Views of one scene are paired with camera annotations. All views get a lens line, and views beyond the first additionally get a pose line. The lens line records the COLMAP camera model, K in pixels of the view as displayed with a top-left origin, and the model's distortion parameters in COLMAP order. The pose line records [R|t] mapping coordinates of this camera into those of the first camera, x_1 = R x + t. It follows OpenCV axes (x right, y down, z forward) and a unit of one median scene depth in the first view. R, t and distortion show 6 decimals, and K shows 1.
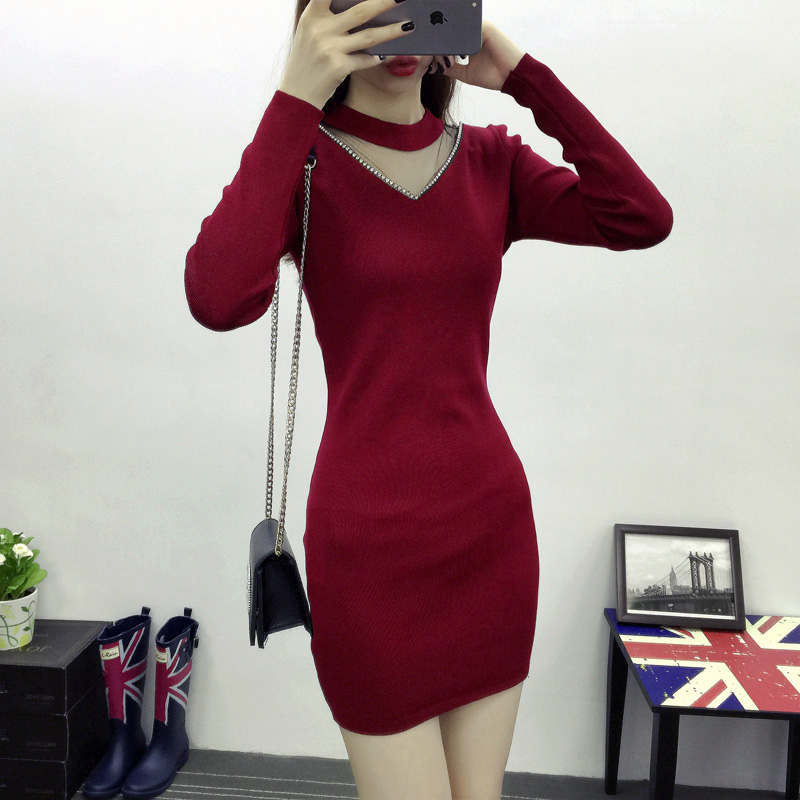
lens RADIAL K [[904.7, 0, 407.1], [0, 904.7, 402.5], [0, 0, 1]] dist [0.024220, 0.000000]
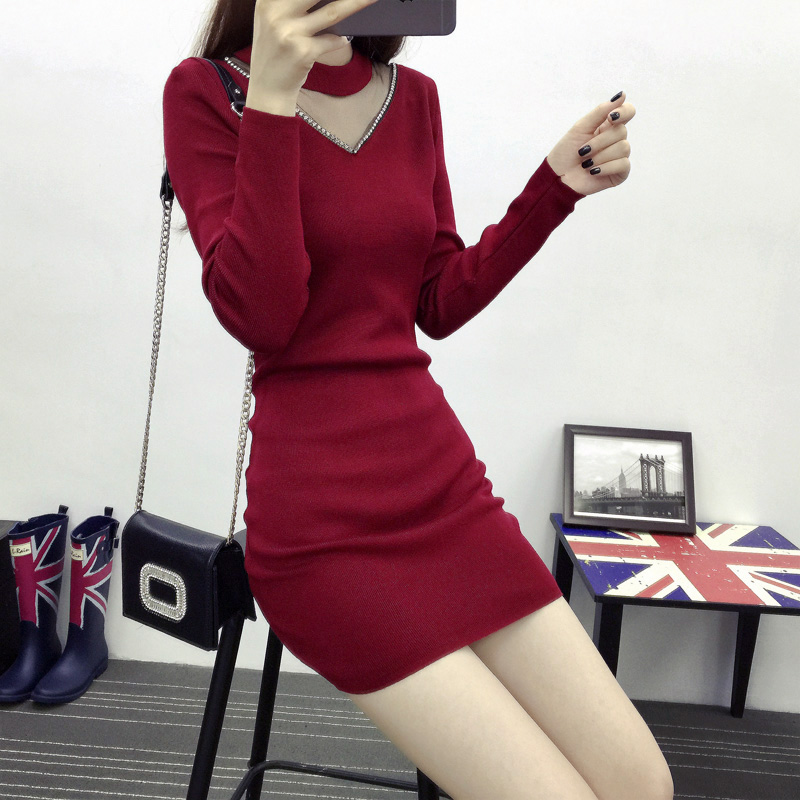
lens RADIAL K [[904.7, 0, 404.3], [0, 904.7, 402.4], [0, 0, 1]] dist [0.024220, 0.000000]
pose [[0.998880, 0.024712, 0.040358, 0.023593], [-0.025728, 0.999360, 0.024850, 0.092867], [-0.039718, -0.025860, 0.998876, 0.060019]]
